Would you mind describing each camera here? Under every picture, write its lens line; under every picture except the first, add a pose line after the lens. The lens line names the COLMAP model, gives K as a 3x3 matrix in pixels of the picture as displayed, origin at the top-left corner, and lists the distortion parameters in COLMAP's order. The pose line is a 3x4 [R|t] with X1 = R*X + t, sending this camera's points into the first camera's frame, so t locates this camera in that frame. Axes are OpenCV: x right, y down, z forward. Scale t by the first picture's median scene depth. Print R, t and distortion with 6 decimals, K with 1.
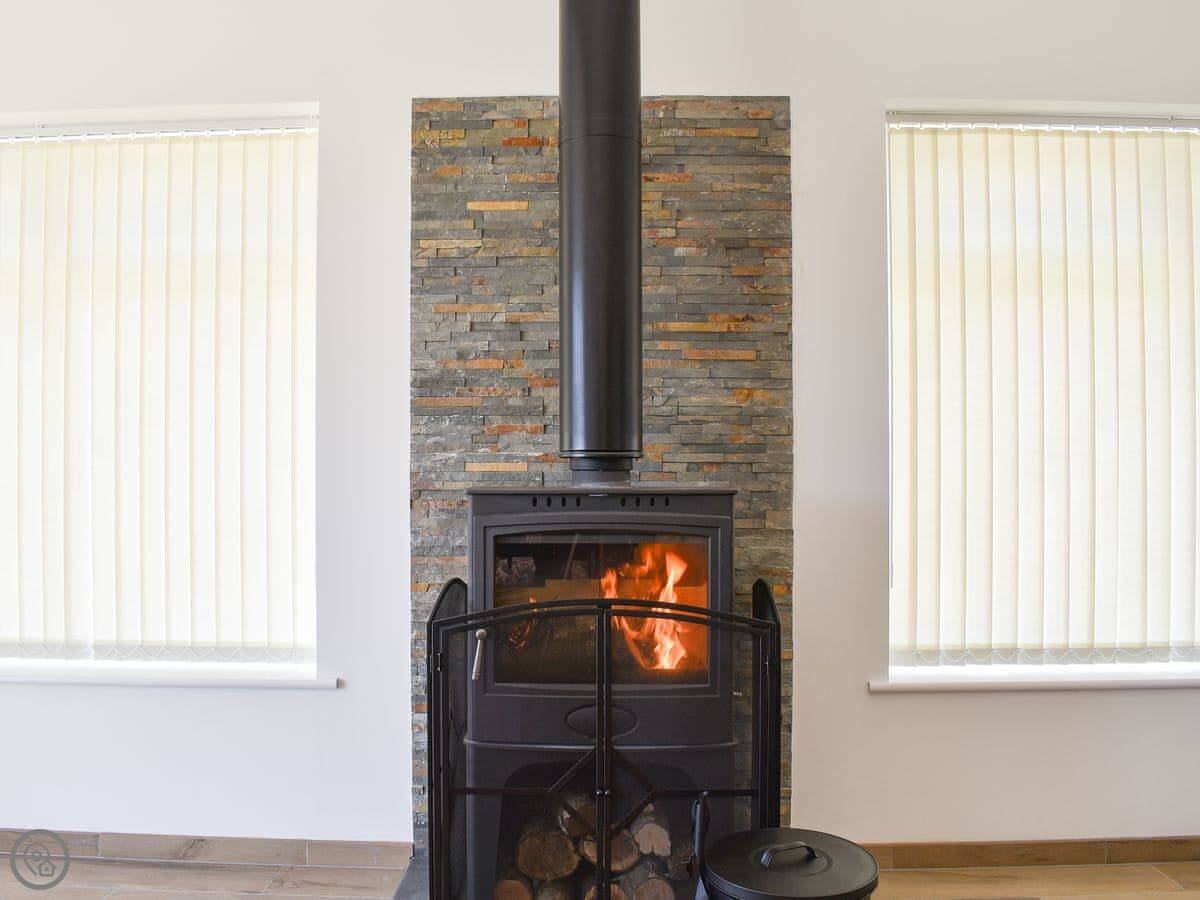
lens RADIAL K [[1047.9, 0, 597.4], [0, 1047.9, 457.2], [0, 0, 1]] dist [-0.097128, 0.024637]
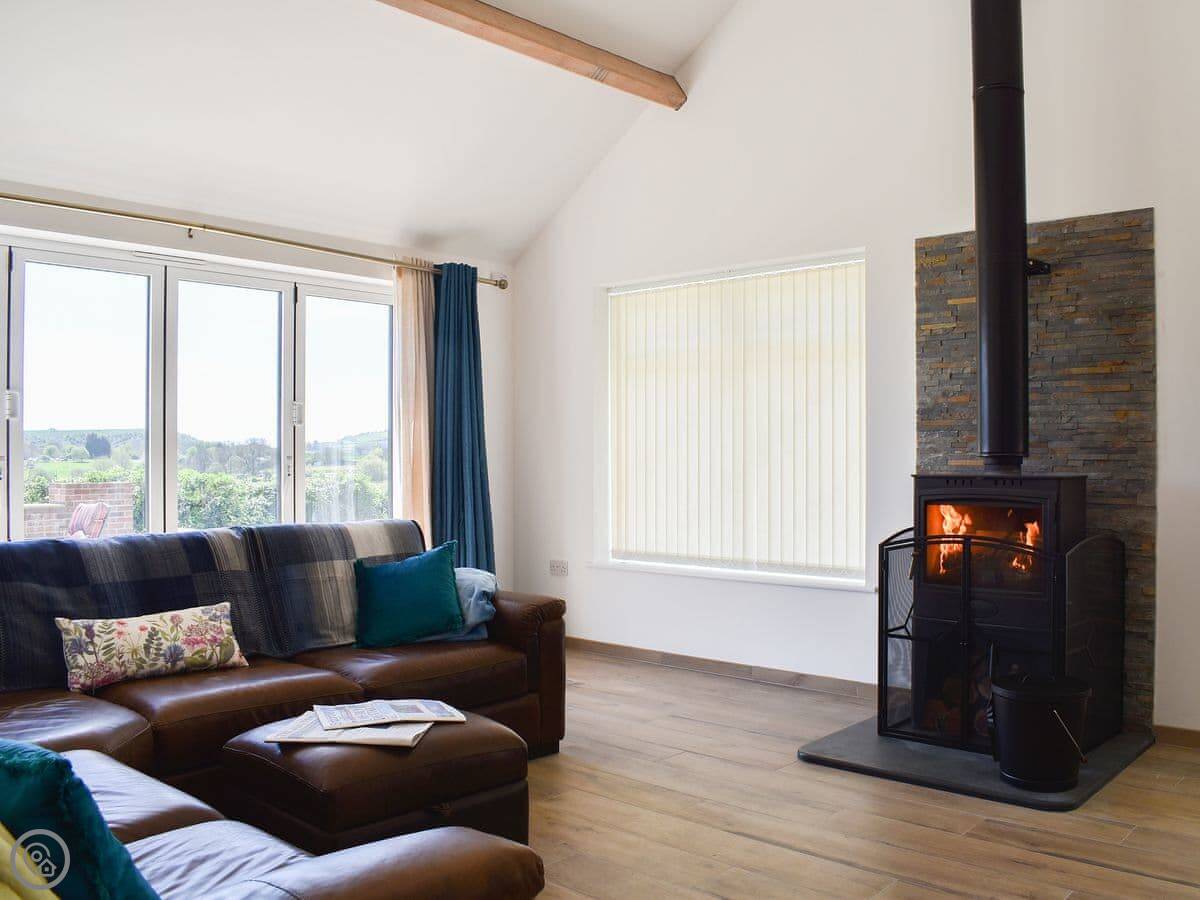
lens RADIAL K [[1047.9, 0, 647.8], [0, 1047.9, 458.8], [0, 0, 1]] dist [-0.097128, 0.024637]
pose [[0.772062, 0.001994, -0.635544, 0.544739], [-0.001320, 0.999998, 0.001534, 0.001727], [0.635546, -0.000345, 0.772063, -0.550958]]
